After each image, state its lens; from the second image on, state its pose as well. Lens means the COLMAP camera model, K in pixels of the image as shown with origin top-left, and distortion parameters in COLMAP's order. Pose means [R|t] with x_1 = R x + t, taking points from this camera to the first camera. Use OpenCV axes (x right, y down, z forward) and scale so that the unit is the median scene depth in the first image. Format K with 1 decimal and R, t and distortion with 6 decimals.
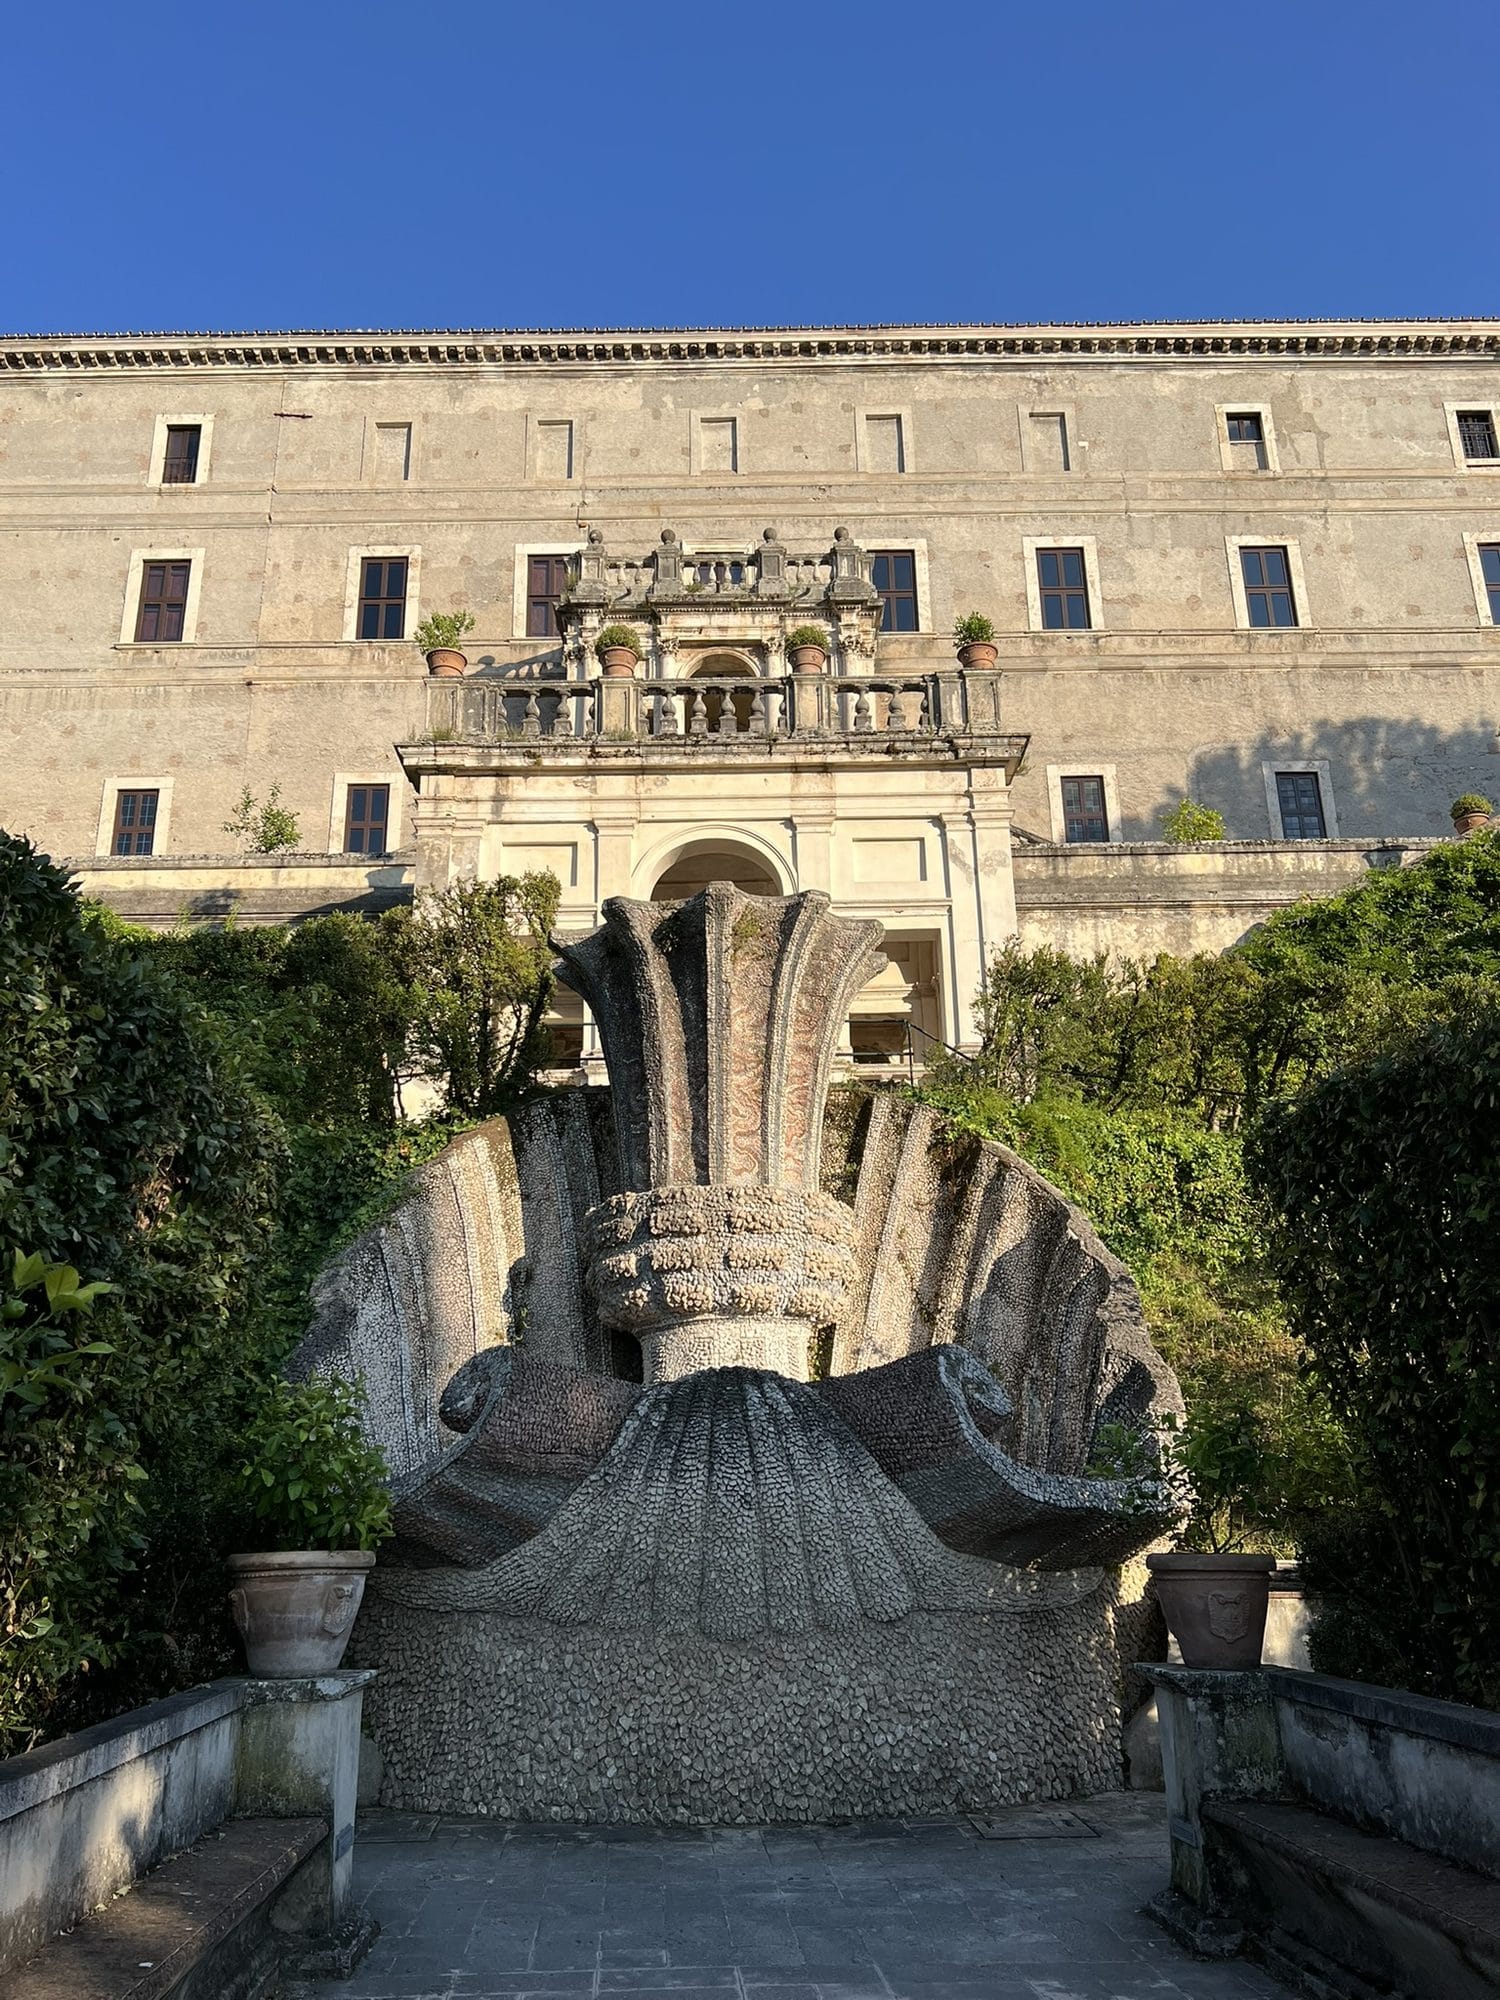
lens RADIAL K [[1502.8, 0, 742.5], [0, 1502.8, 1008.4], [0, 0, 1]] dist [0.075456, -0.096203]
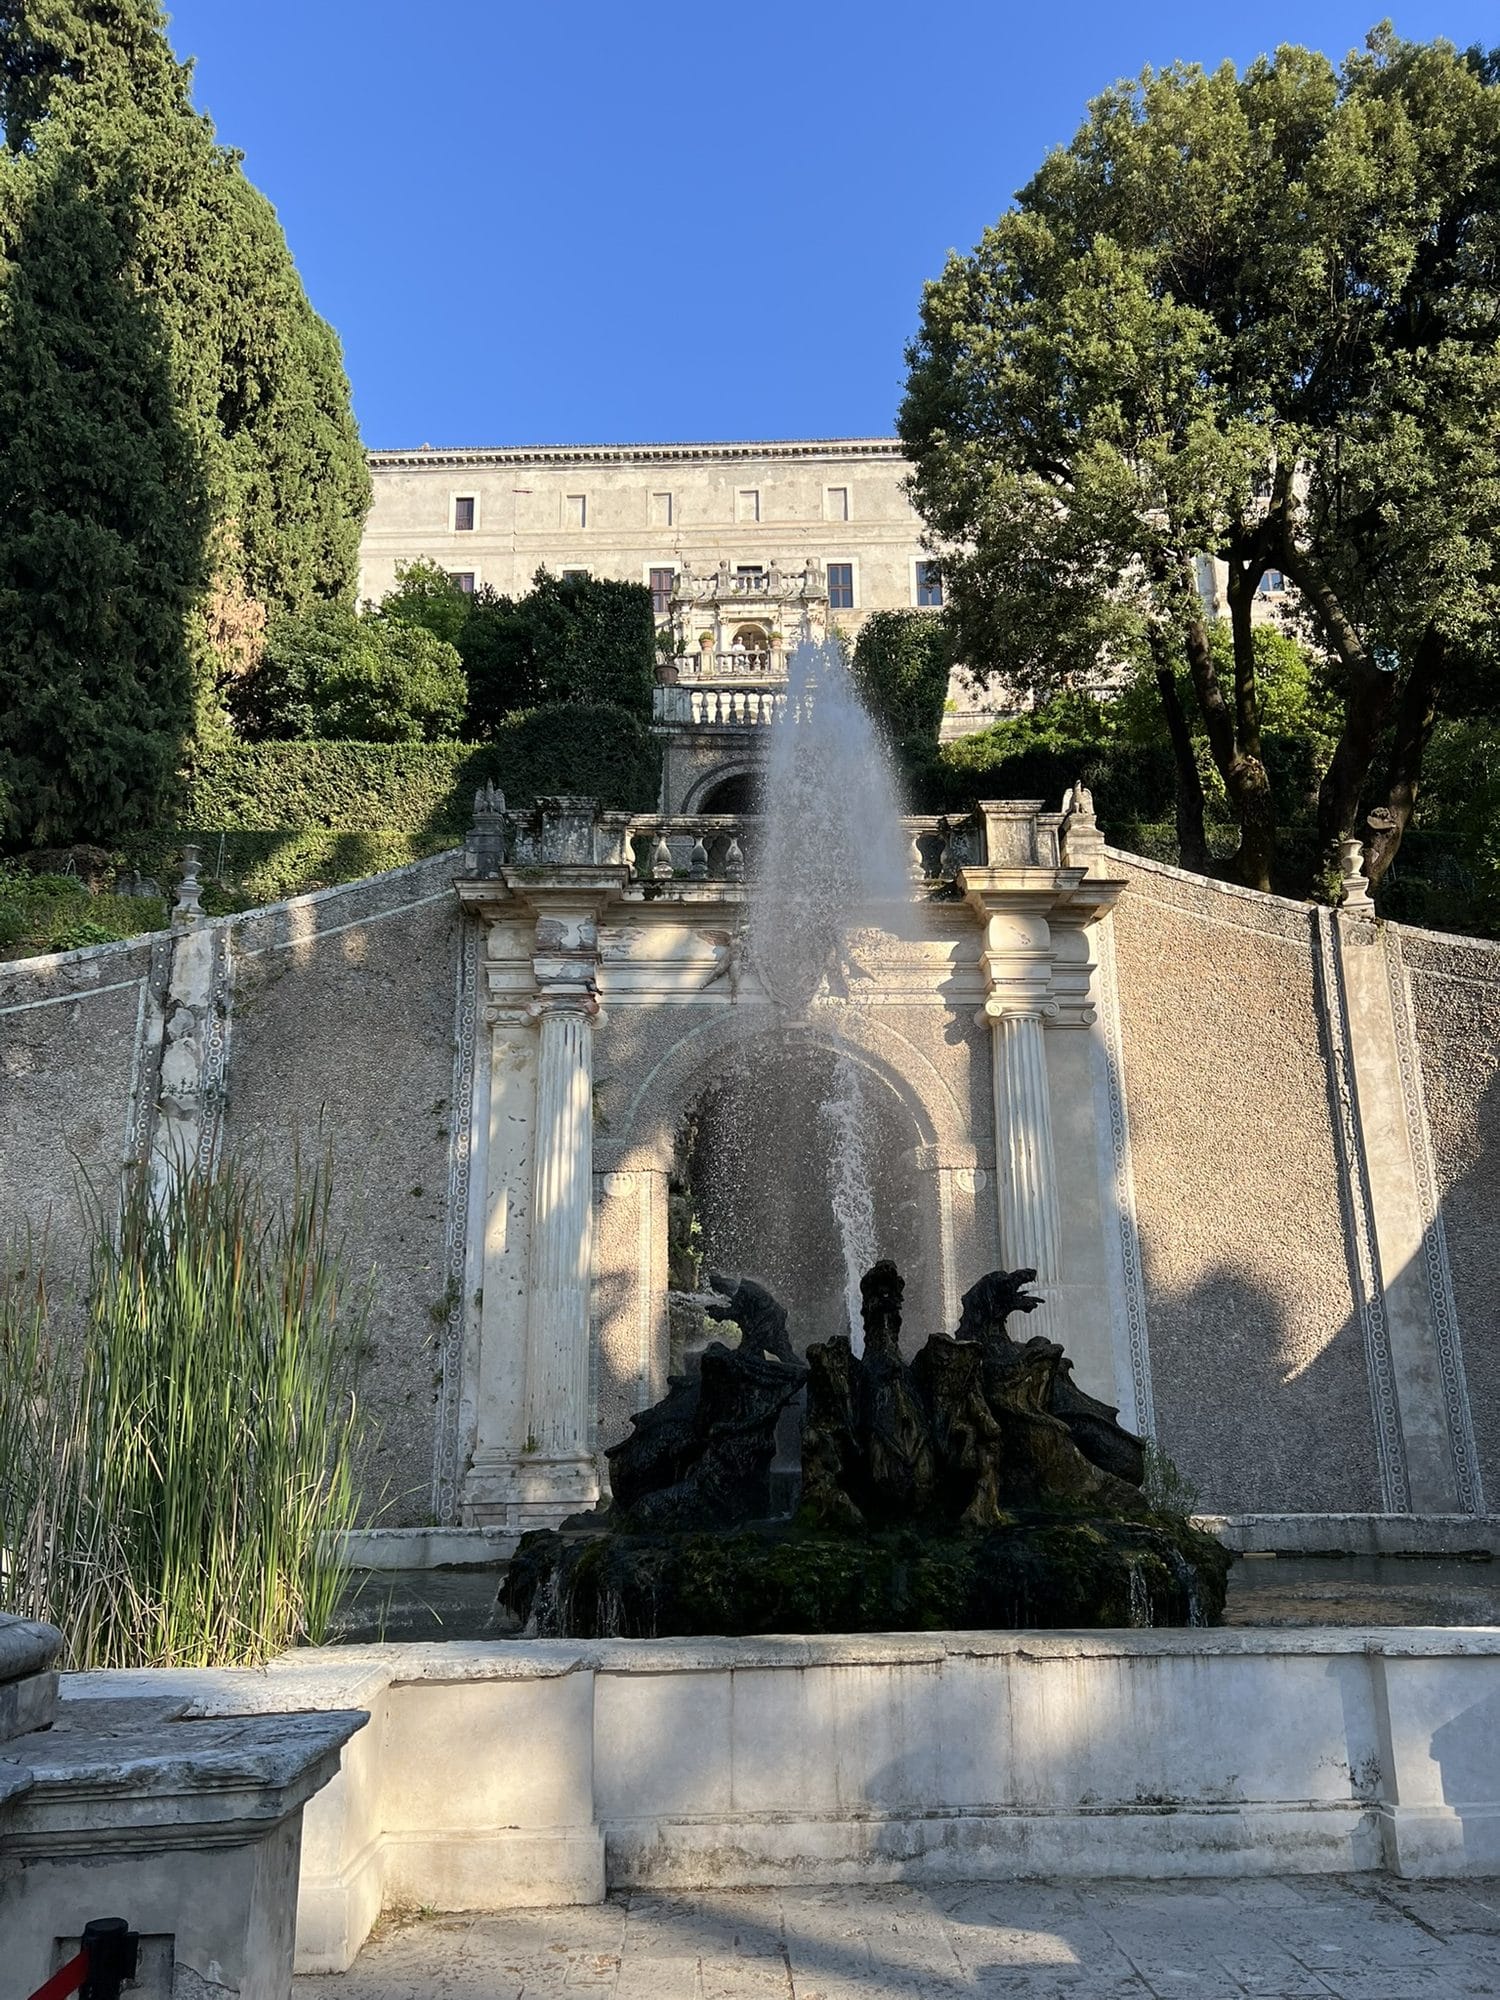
lens RADIAL K [[1477.6, 0, 772.2], [0, 1477.6, 1001.9], [0, 0, 1]] dist [0.044546, -0.001754]
pose [[0.999857, -0.006006, -0.015832, 0.038800], [0.007015, 0.997897, 0.064444, 0.124848], [0.015412, -0.064545, 0.997796, -0.886201]]
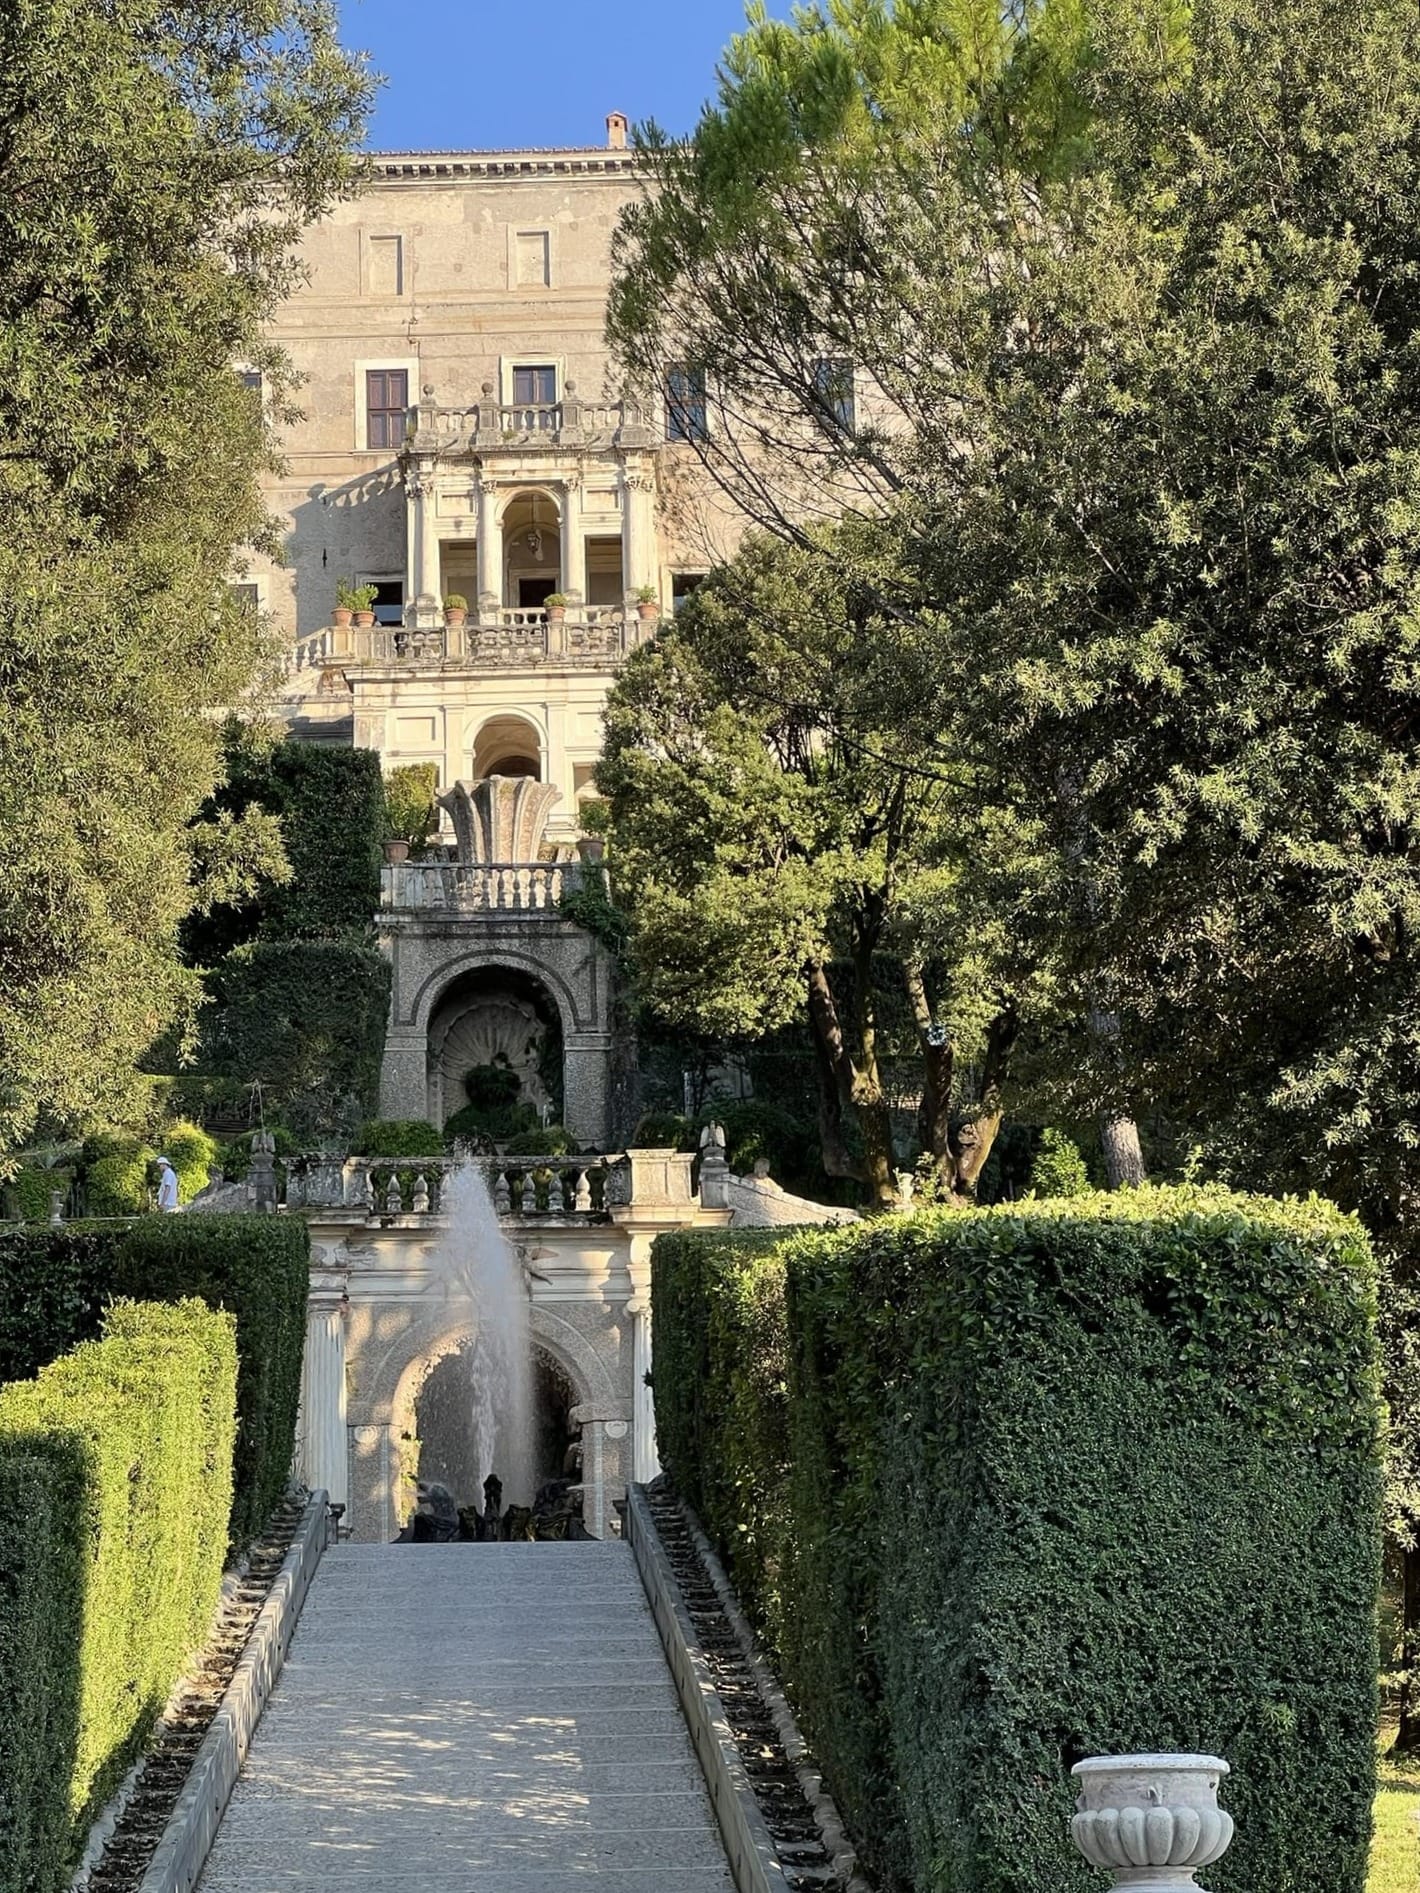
lens RADIAL K [[4181.9, 0, 710.0], [0, 4181.9, 946.5], [0, 0, 1]] dist [-0.451116, 11.179023]
pose [[0.999856, -0.010770, -0.013147, 0.151080], [0.011877, 0.996116, 0.087246, -0.135952], [0.012156, -0.087390, 0.996100, -2.119496]]
